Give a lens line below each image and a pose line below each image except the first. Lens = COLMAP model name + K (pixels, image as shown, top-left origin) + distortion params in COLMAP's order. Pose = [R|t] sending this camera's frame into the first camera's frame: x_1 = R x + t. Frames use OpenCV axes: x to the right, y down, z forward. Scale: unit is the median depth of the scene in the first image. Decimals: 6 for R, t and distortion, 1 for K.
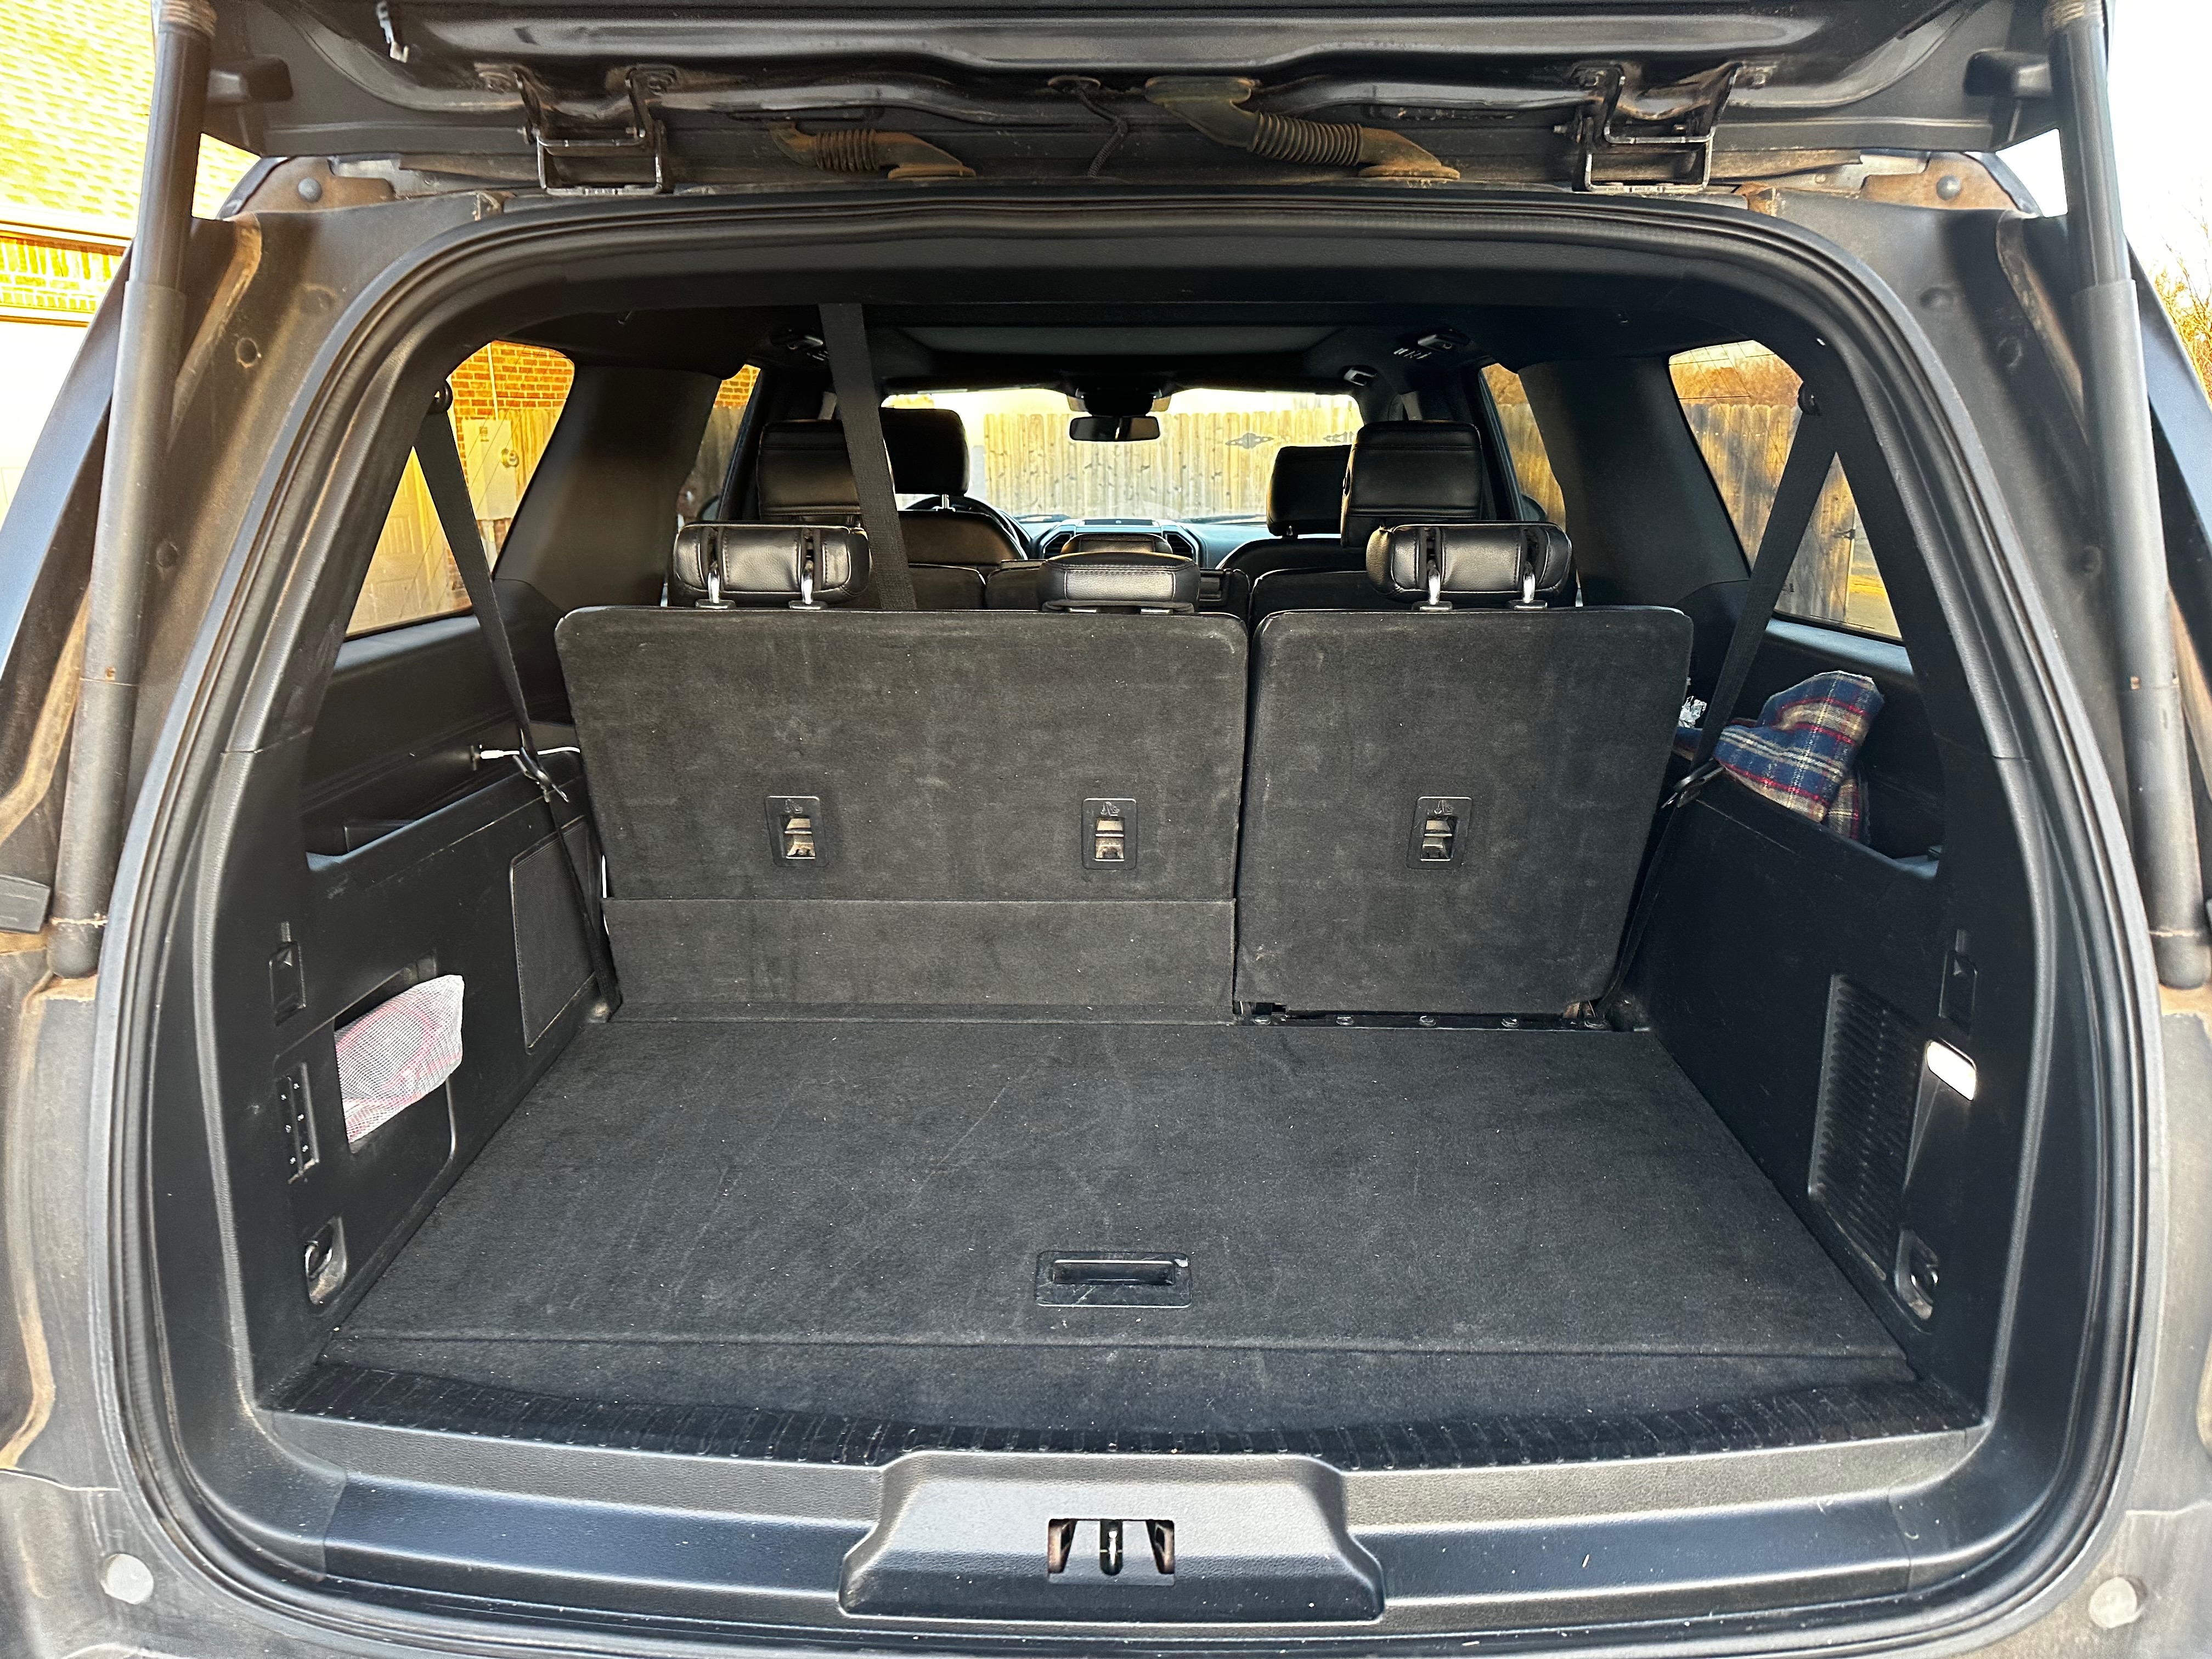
lens RADIAL K [[1541.9, 0, 1102.3], [0, 1541.9, 836.1], [0, 0, 1]] dist [0.007388, -0.016092]
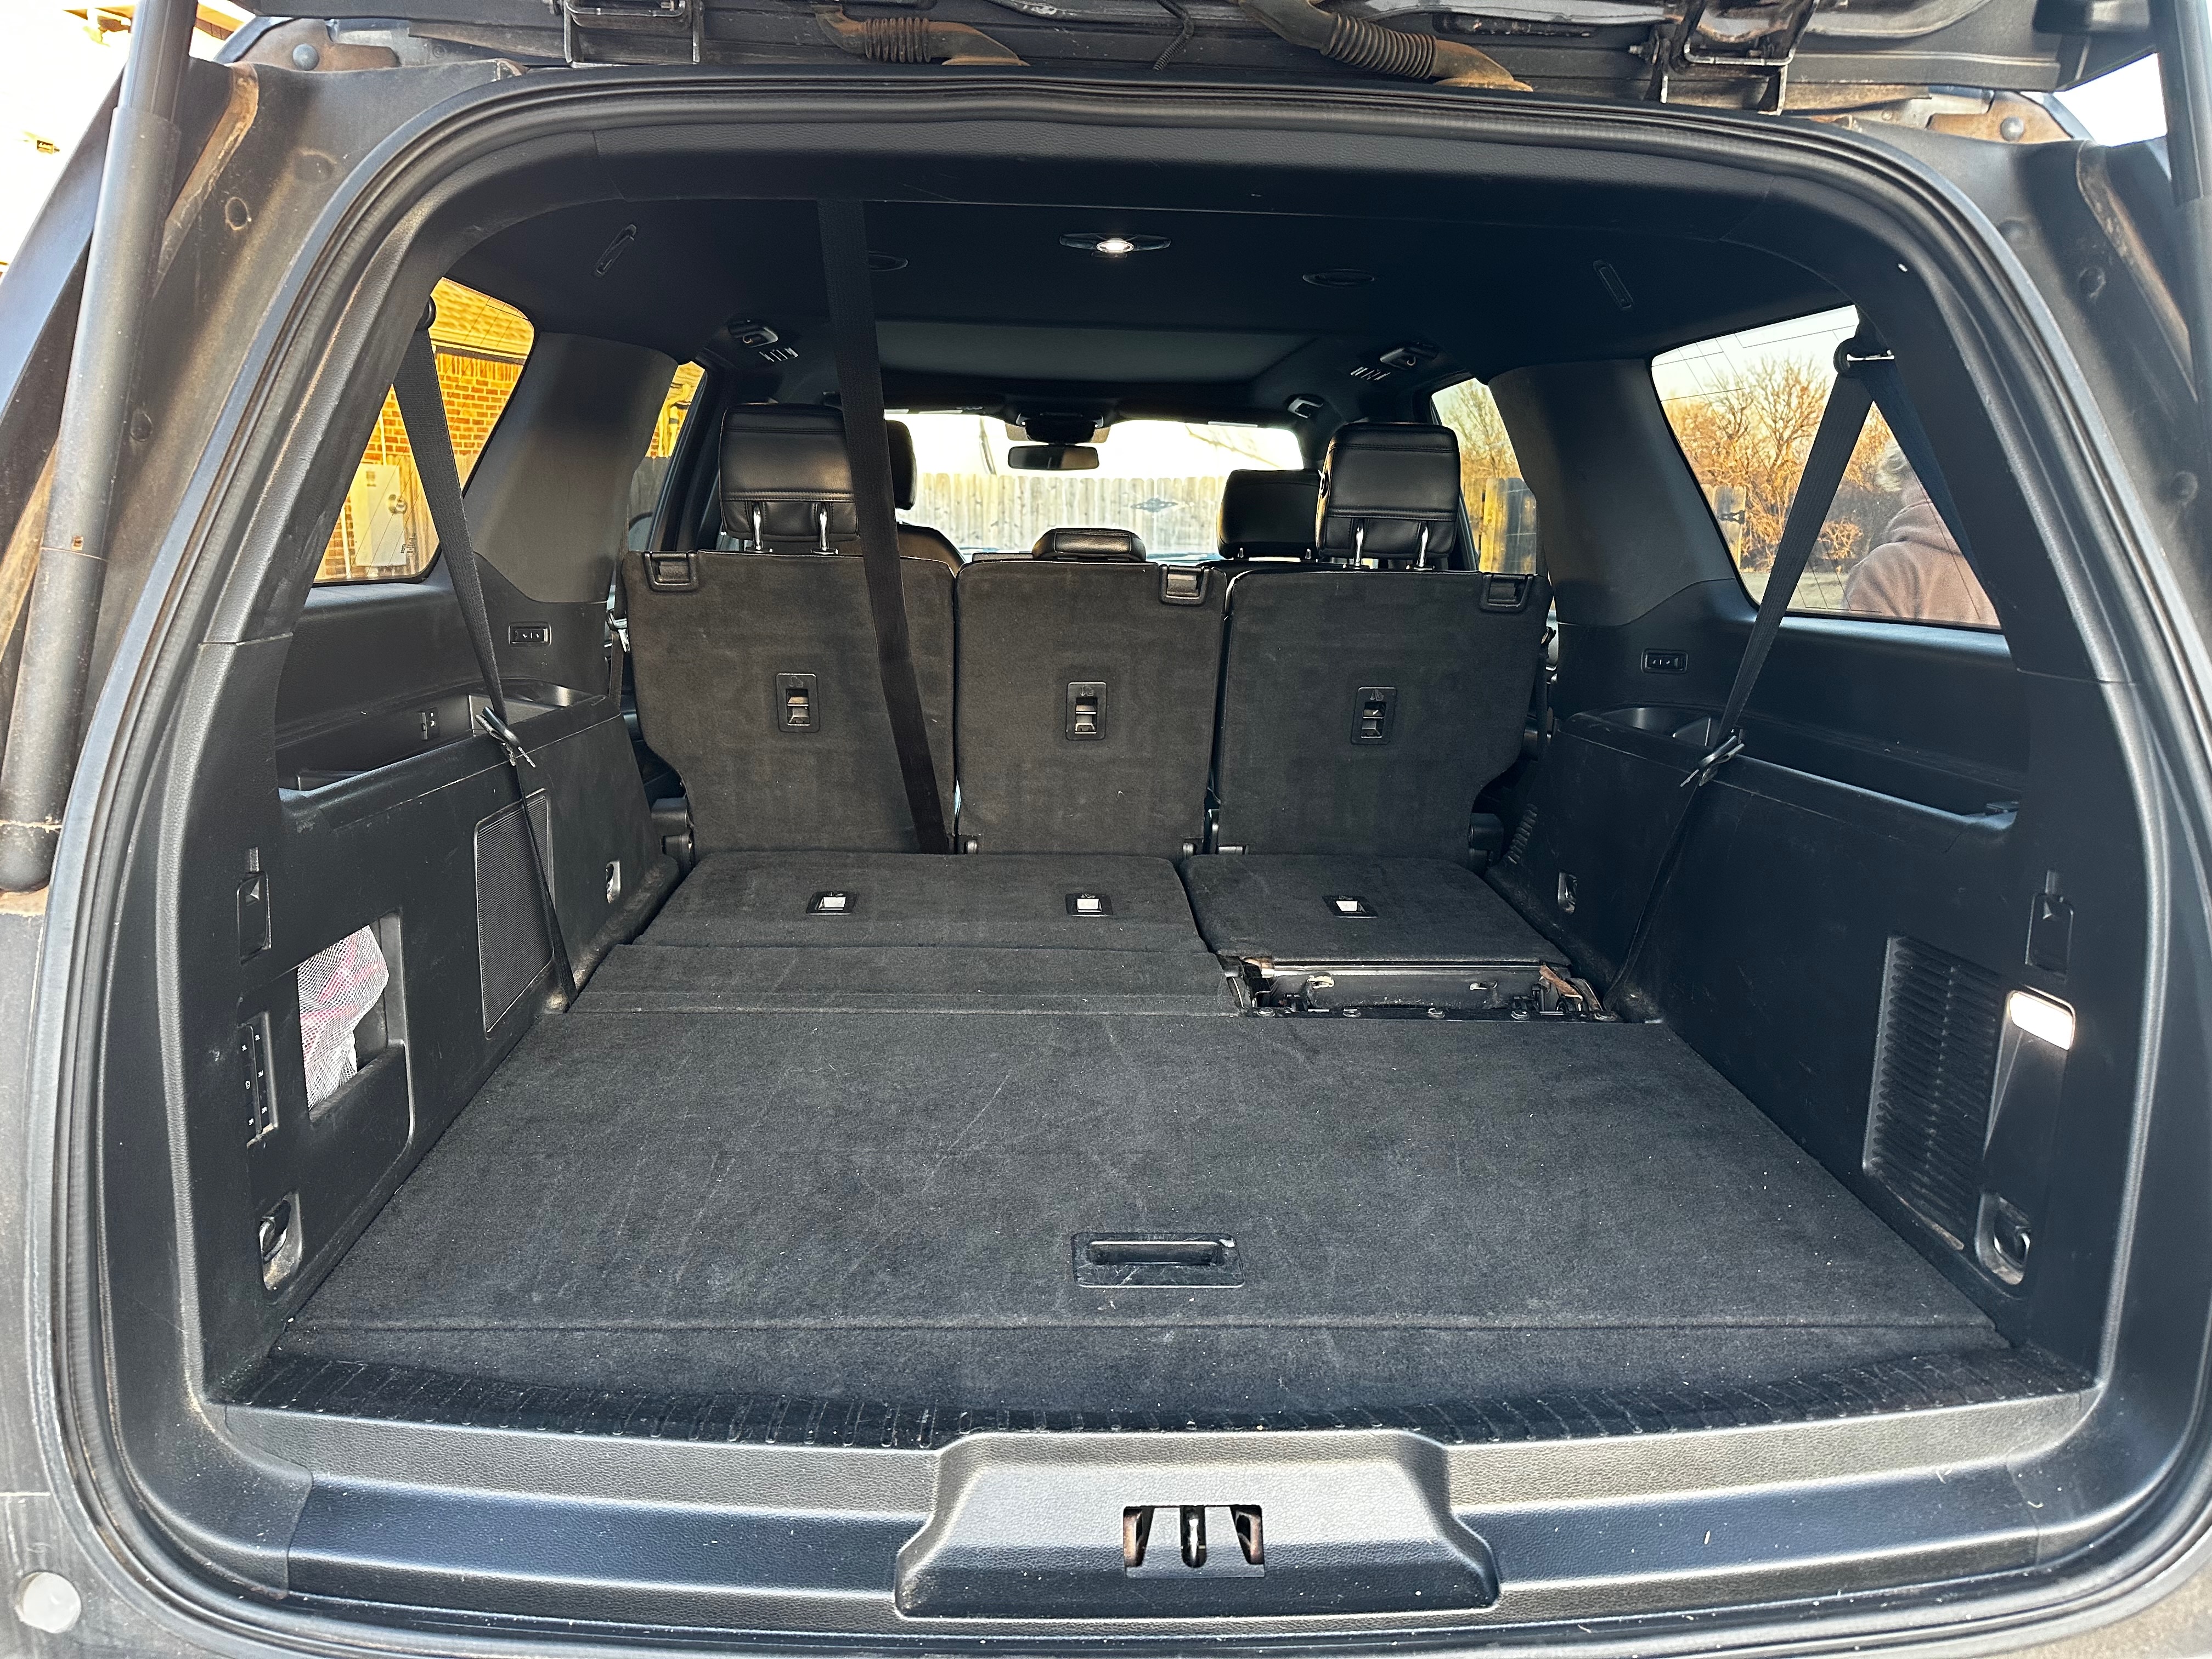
lens RADIAL K [[1541.9, 0, 1102.6], [0, 1541.9, 827.3], [0, 0, 1]] dist [0.007388, -0.016092]
pose [[0.997292, 0.009513, 0.072929, -0.107203], [-0.005737, 0.998640, -0.051811, 0.086620], [-0.073323, 0.051252, 0.995990, 0.078449]]
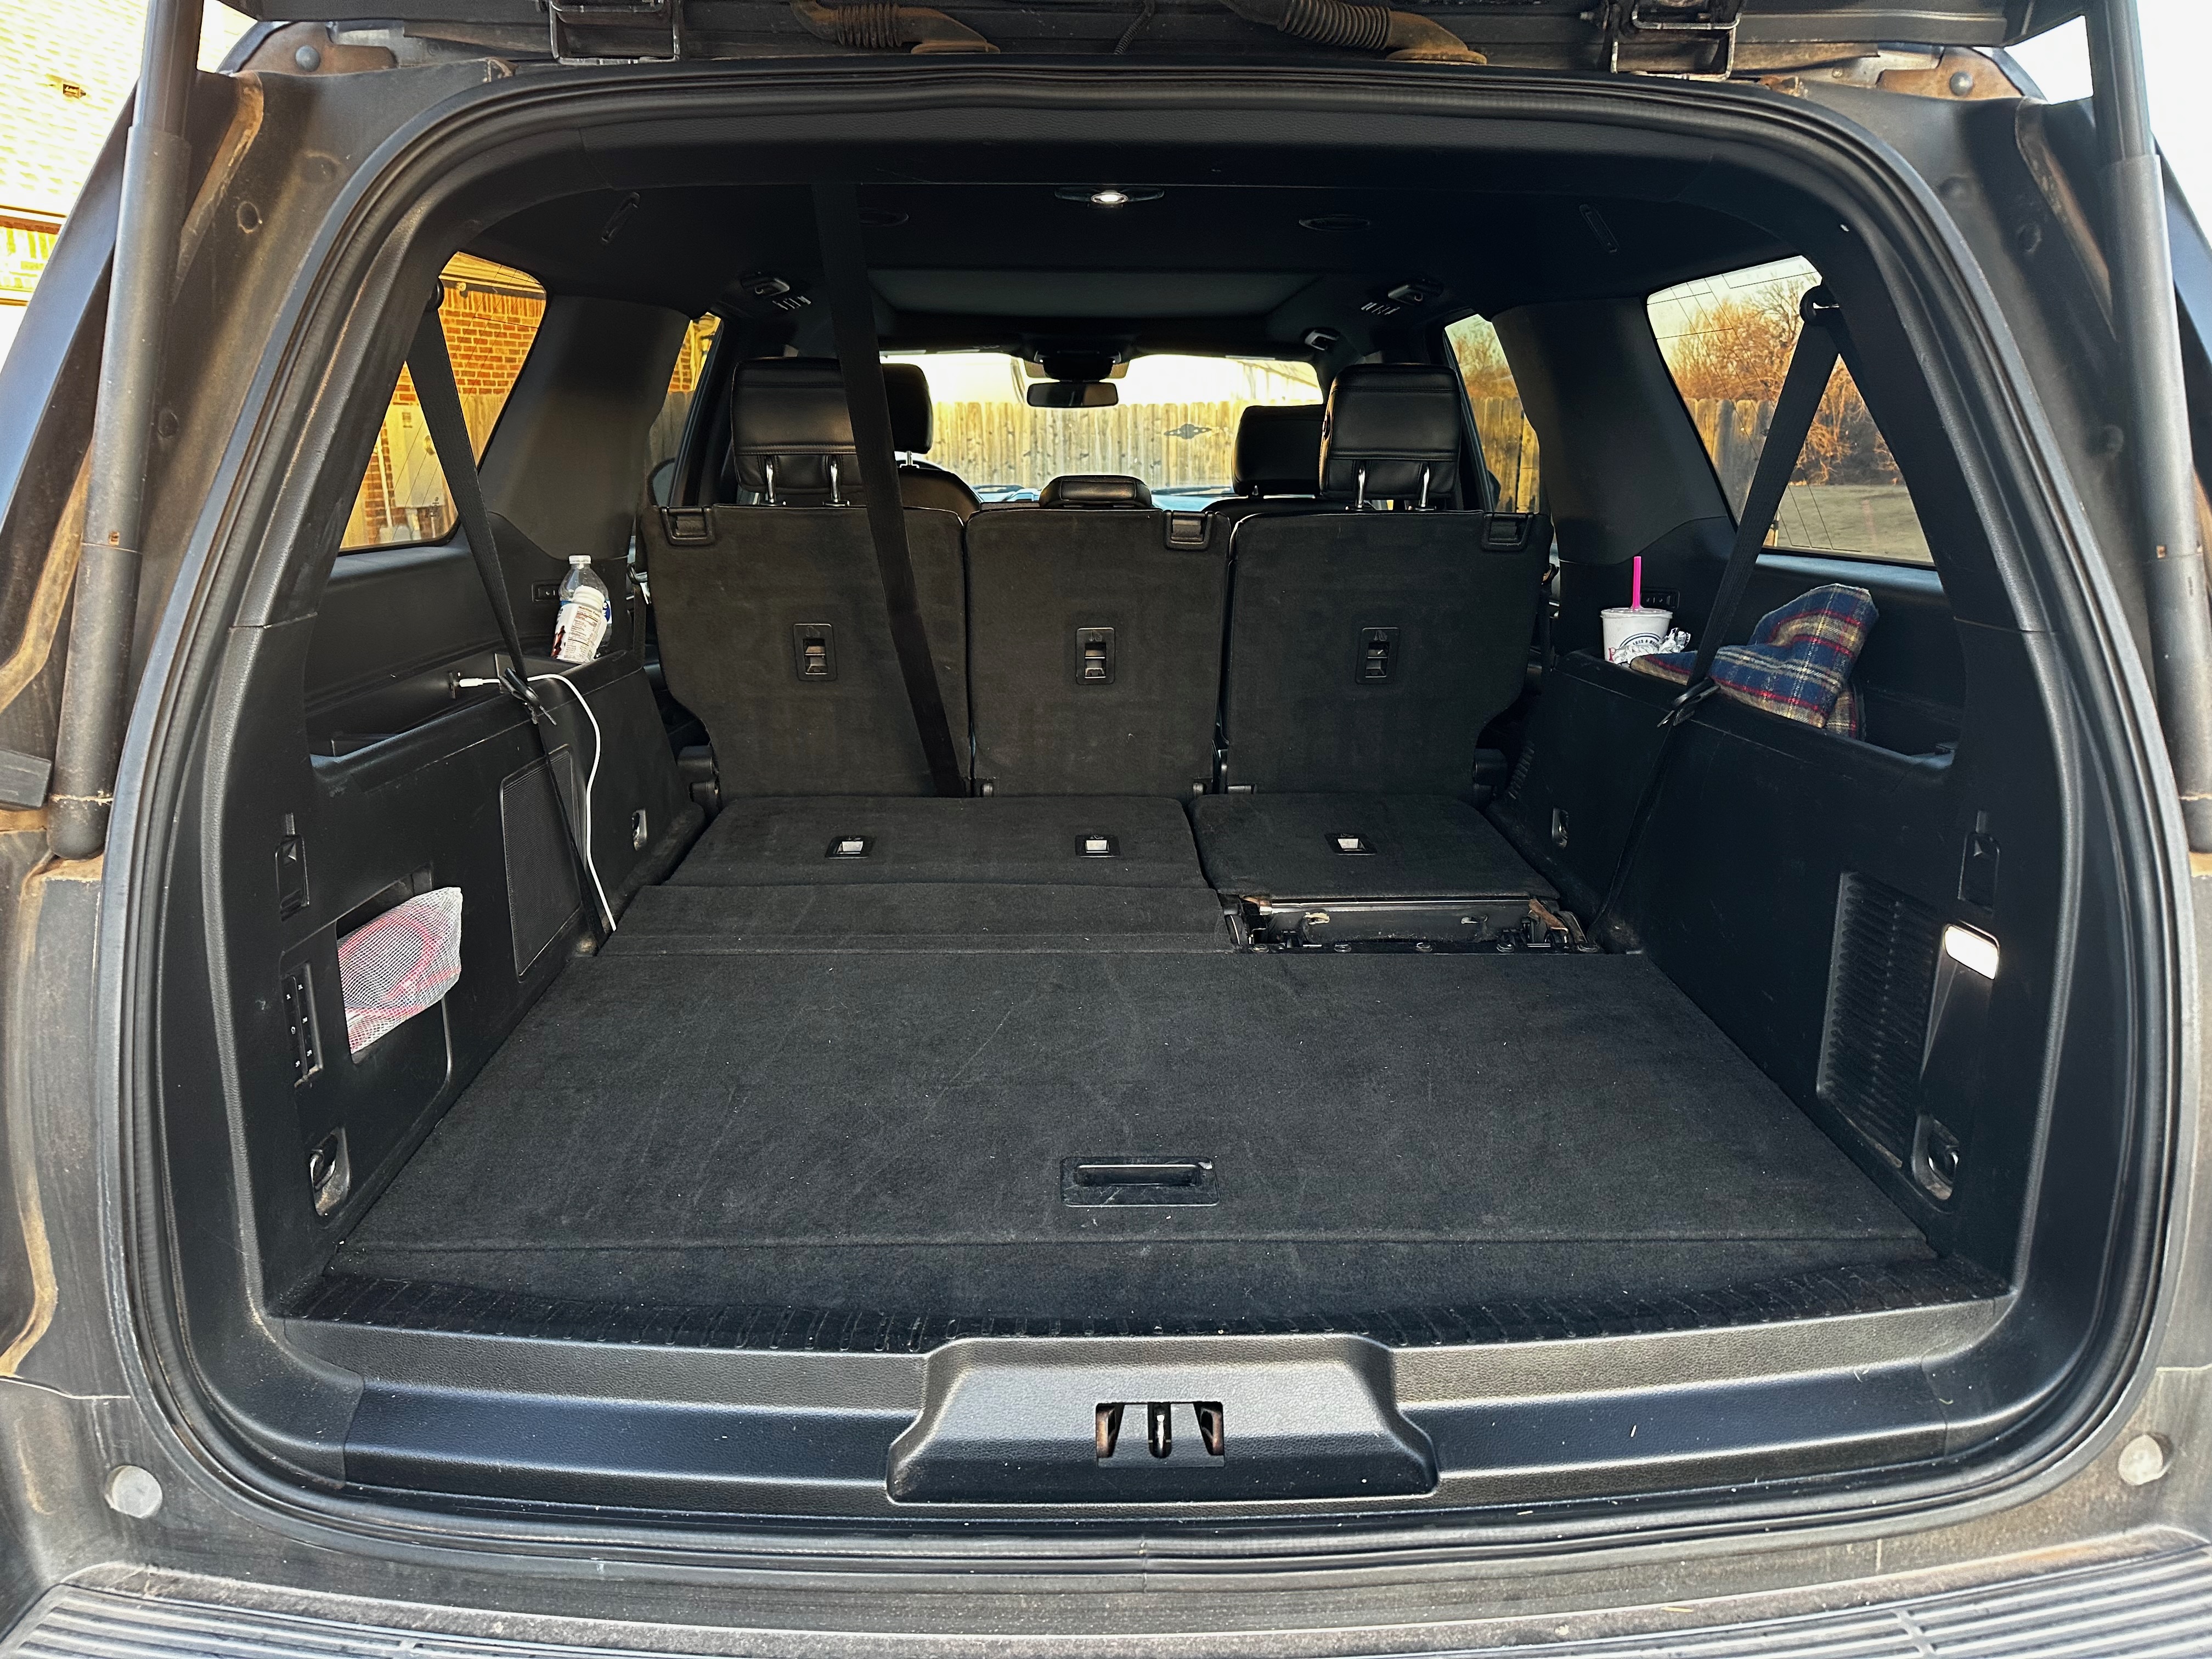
lens RADIAL K [[1541.9, 0, 1110.2], [0, 1541.9, 838.5], [0, 0, 1]] dist [0.007388, -0.016092]
pose [[0.998770, -0.007122, 0.049059, -0.065905], [0.007046, 0.999974, 0.001737, 0.072968], [-0.049070, -0.001389, 0.998794, 0.013794]]
